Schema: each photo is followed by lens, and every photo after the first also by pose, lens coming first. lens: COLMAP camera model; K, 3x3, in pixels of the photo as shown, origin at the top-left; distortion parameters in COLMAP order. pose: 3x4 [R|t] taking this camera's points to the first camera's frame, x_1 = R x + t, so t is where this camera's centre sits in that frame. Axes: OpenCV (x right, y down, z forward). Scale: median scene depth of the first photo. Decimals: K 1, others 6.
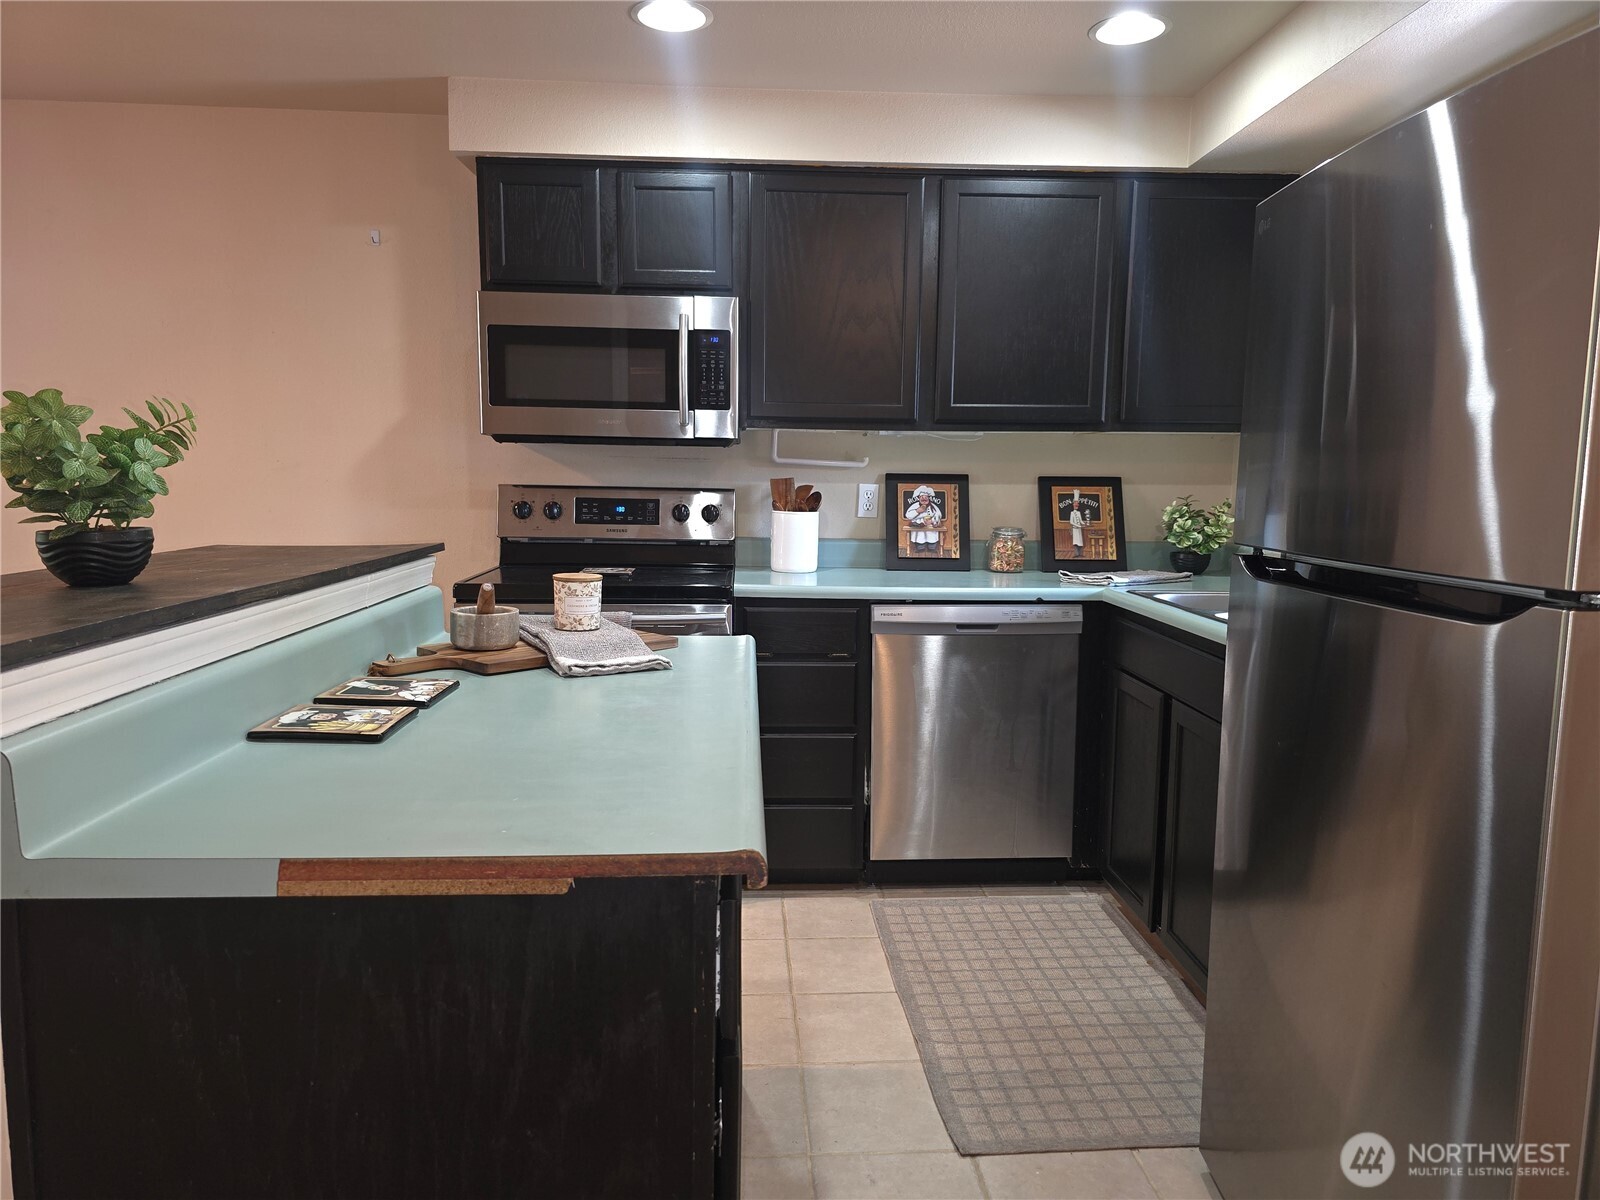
lens RADIAL K [[1076.7, 0, 793.6], [0, 1076.7, 606.4], [0, 0, 1]] dist [0.037560, -0.039102]
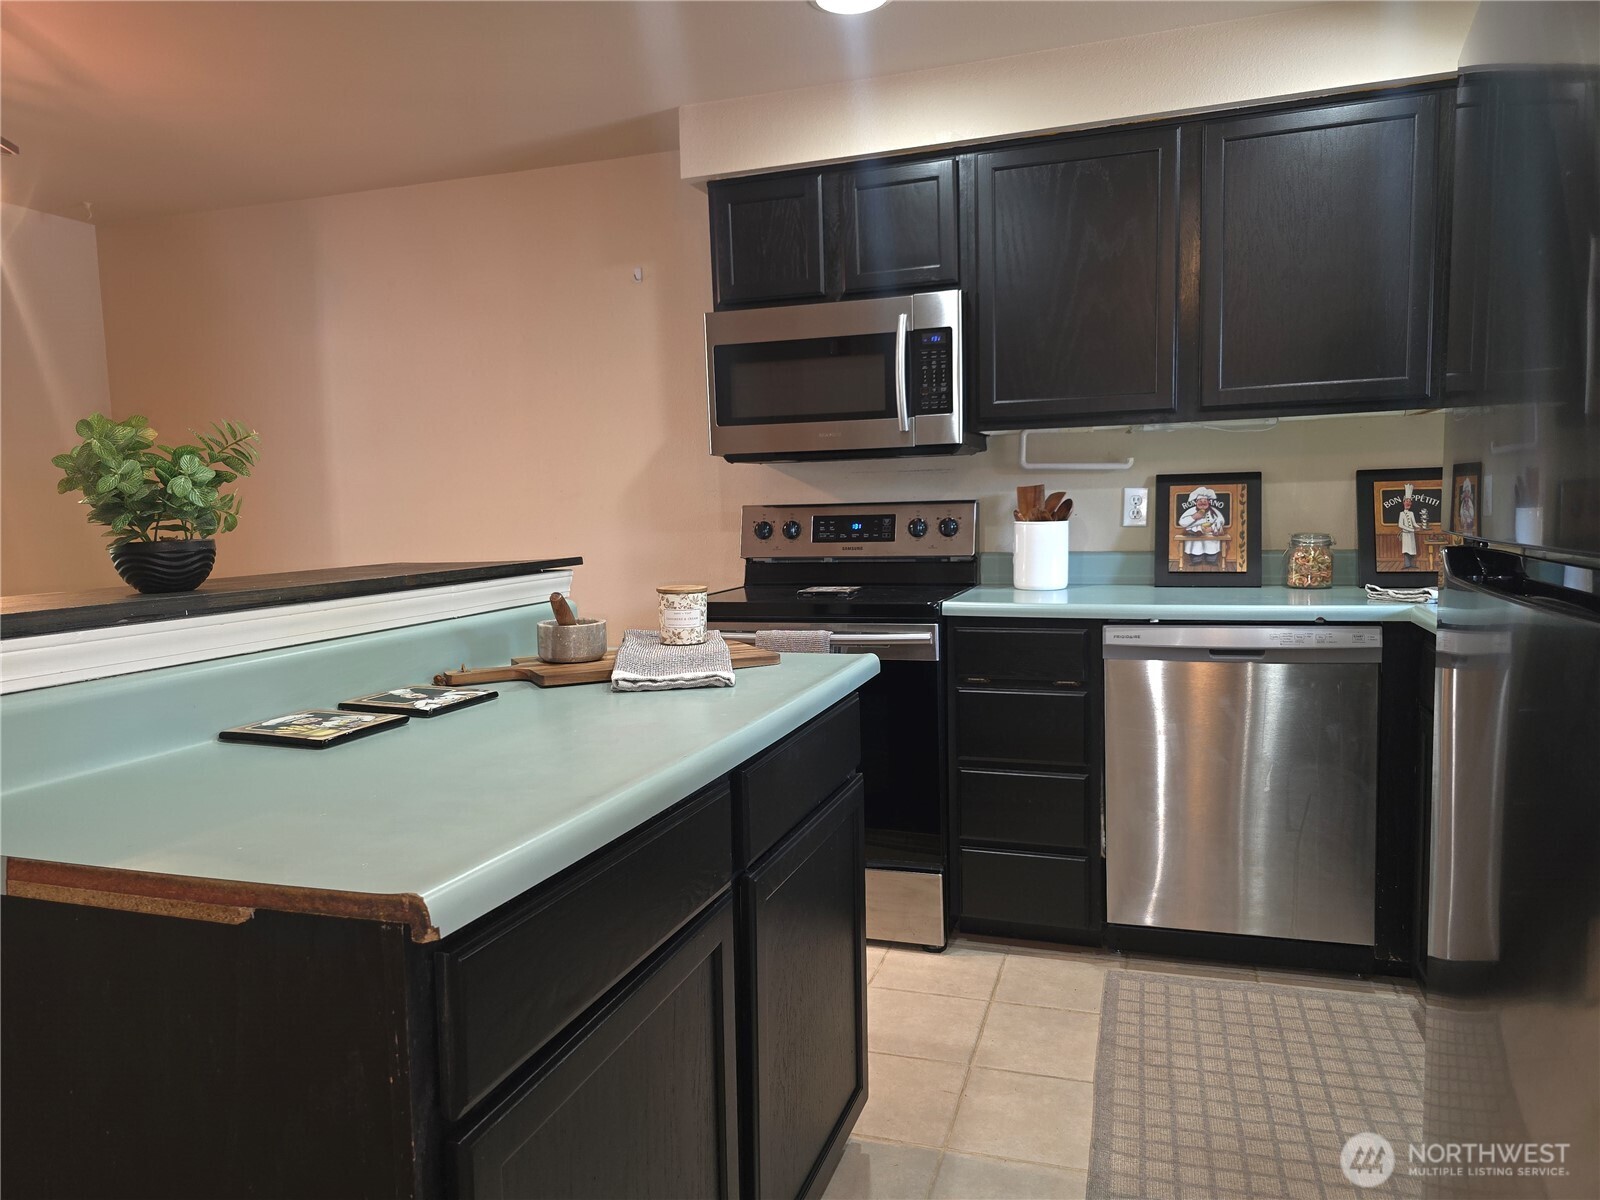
lens RADIAL K [[1076.7, 0, 786.7], [0, 1076.7, 616.9], [0, 0, 1]] dist [0.037560, -0.039102]
pose [[0.929213, 0.000907, -0.369545, 0.152660], [-0.007641, 0.999830, -0.016759, 0.008151], [0.369467, 0.018397, 0.929062, 0.099181]]
